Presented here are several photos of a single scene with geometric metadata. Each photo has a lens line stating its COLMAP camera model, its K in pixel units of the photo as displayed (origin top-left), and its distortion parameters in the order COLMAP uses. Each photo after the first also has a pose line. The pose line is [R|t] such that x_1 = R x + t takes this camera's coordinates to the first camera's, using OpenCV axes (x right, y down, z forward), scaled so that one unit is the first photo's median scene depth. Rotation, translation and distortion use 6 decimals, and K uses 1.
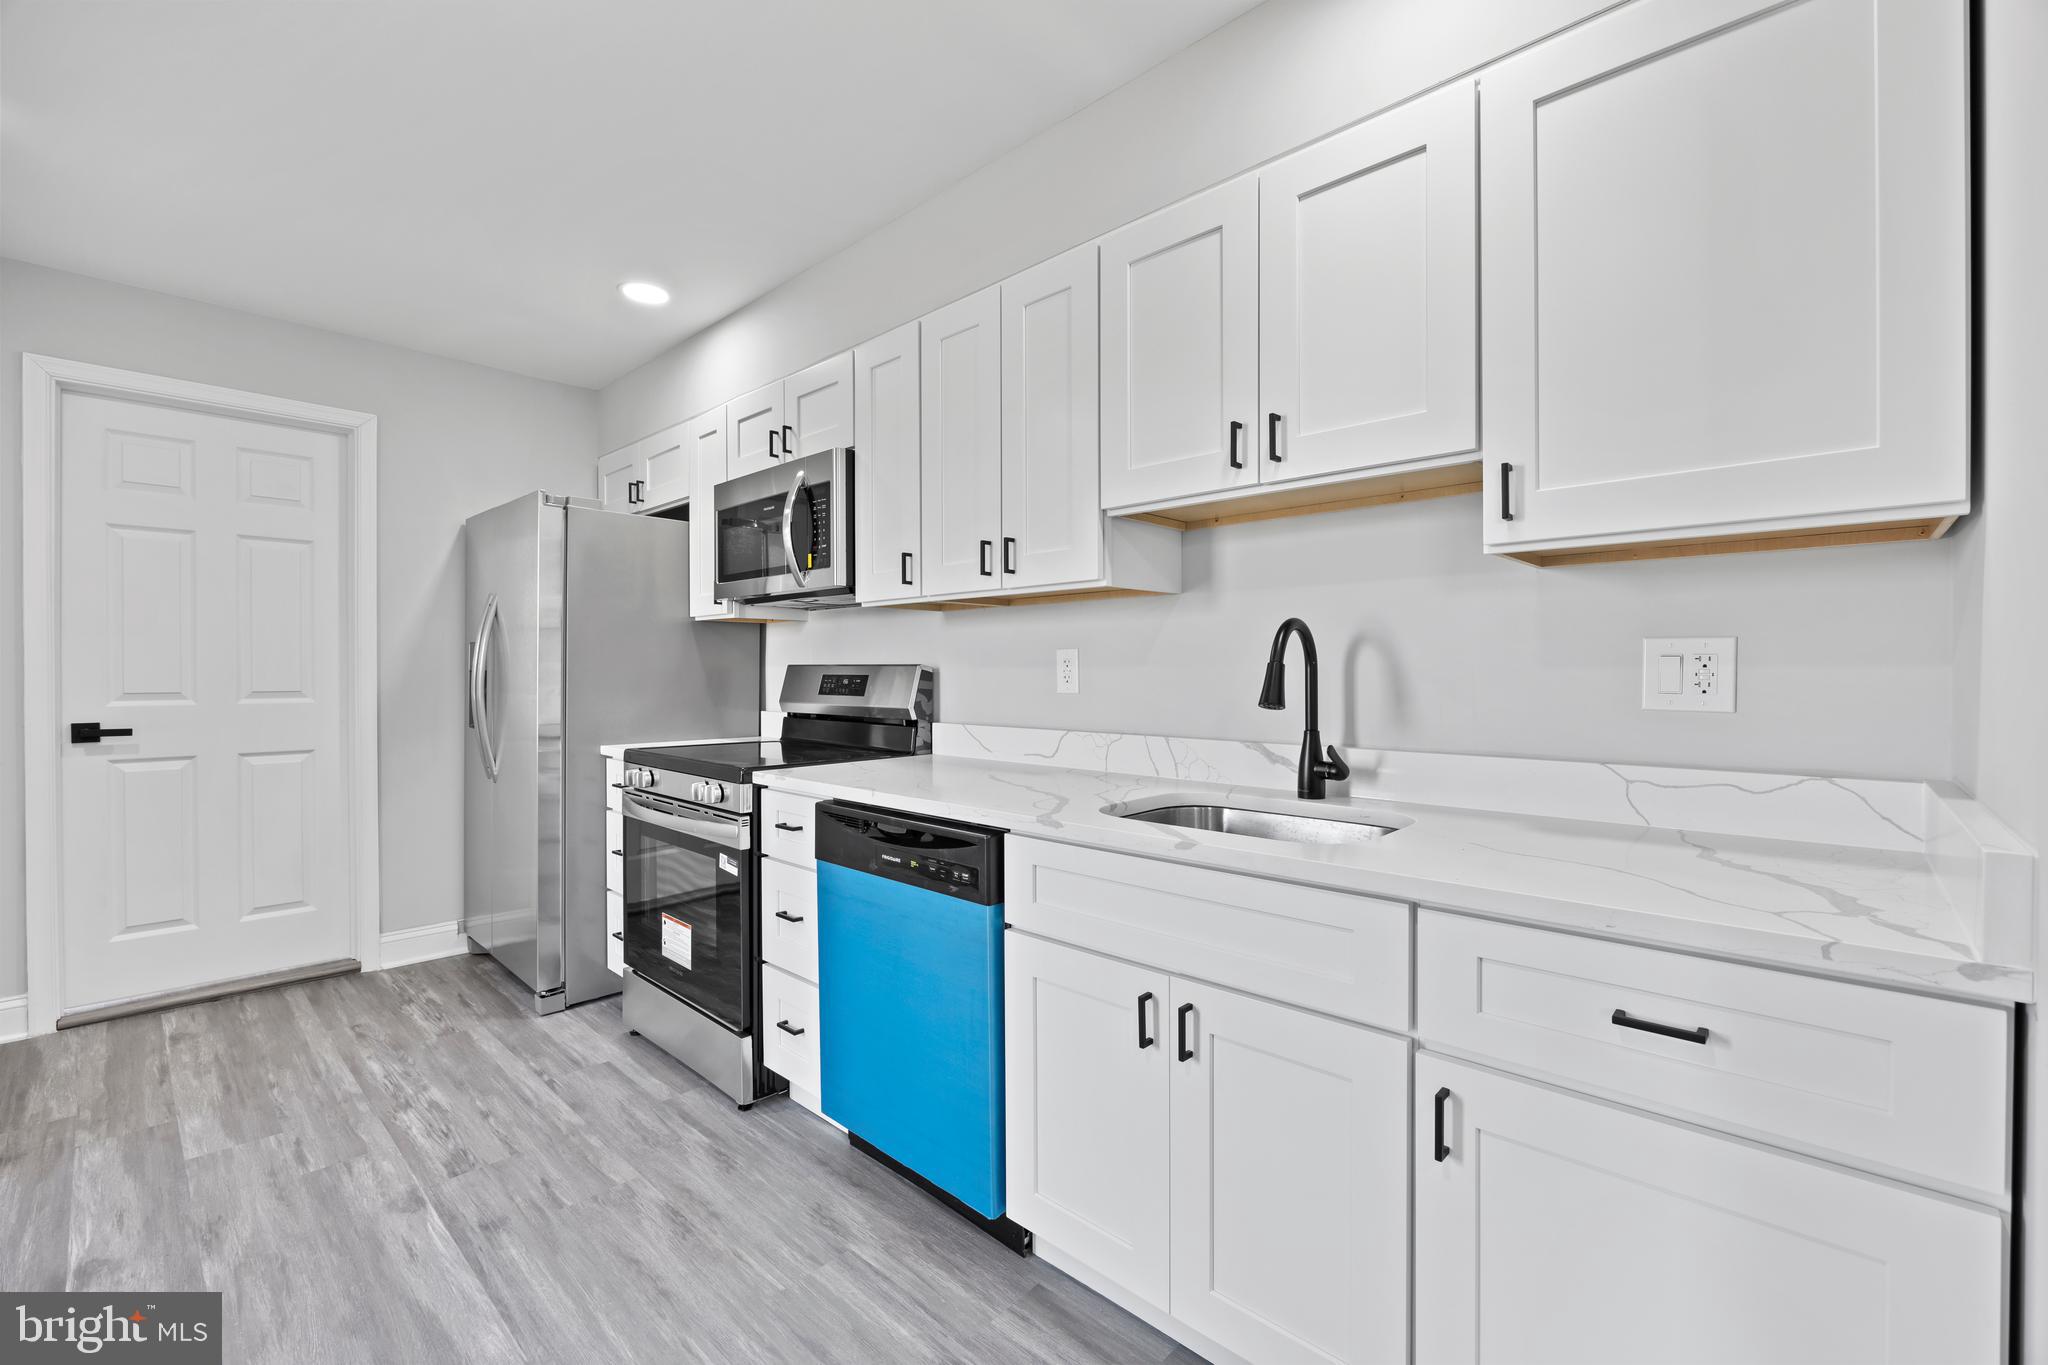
lens RADIAL K [[848.3, 0, 1032.3], [0, 848.3, 679.6], [0, 0, 1]] dist [-0.014399, 0.000872]
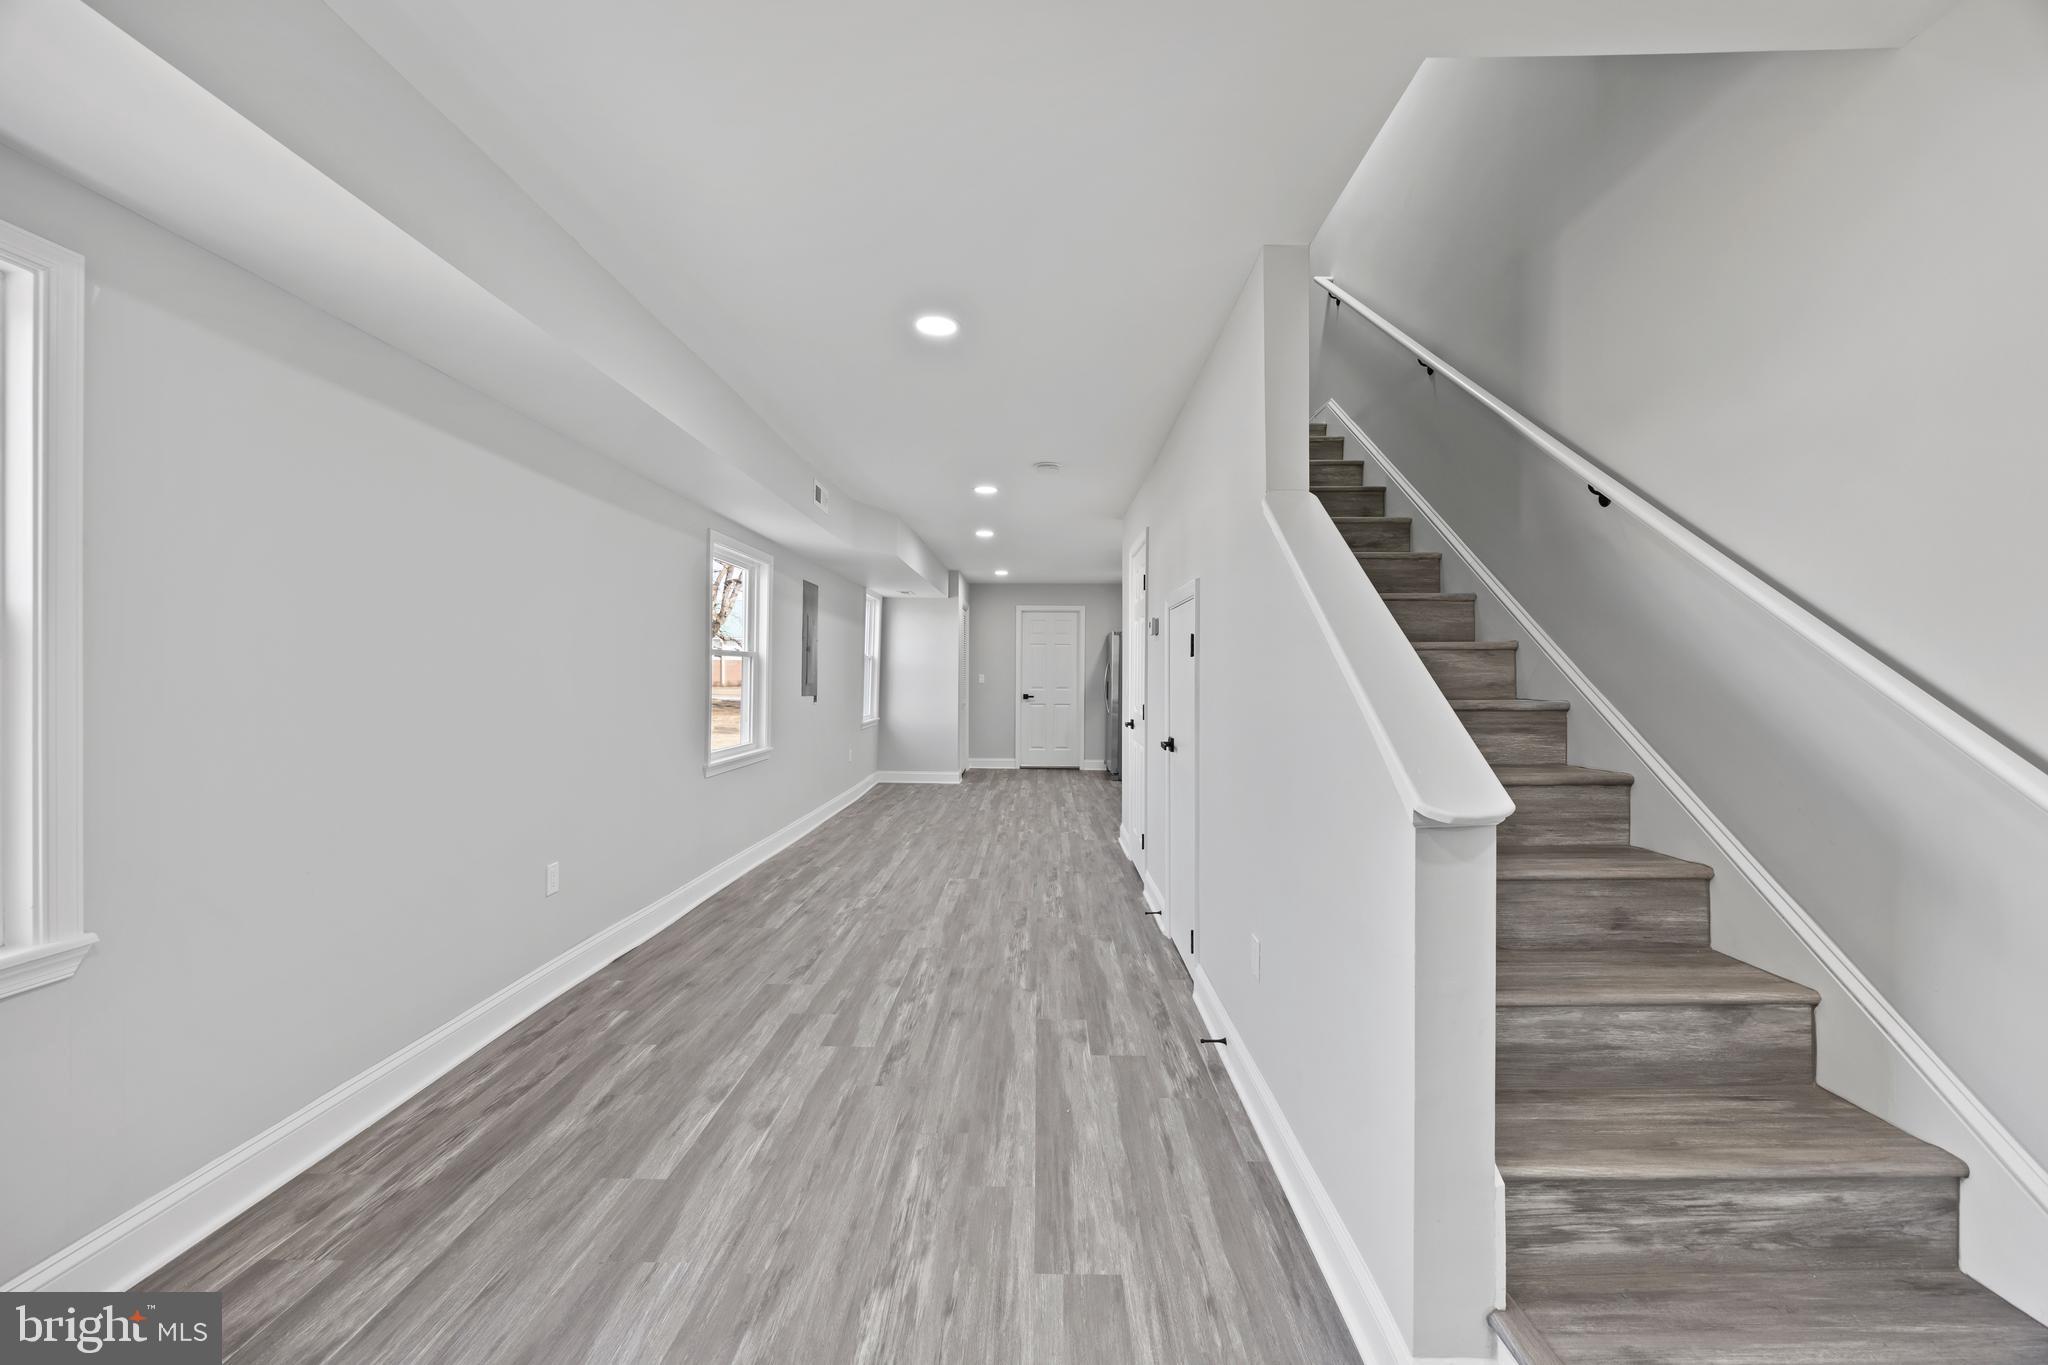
lens RADIAL K [[778.0, 0, 1026.2], [0, 778.0, 676.6], [0, 0, 1]] dist [-0.002075, -0.000130]
pose [[0.658650, 0.005081, -0.752432, 2.054235], [-0.012518, 0.999913, -0.004205, -0.020755], [0.752345, 0.012188, 0.658657, -1.787630]]
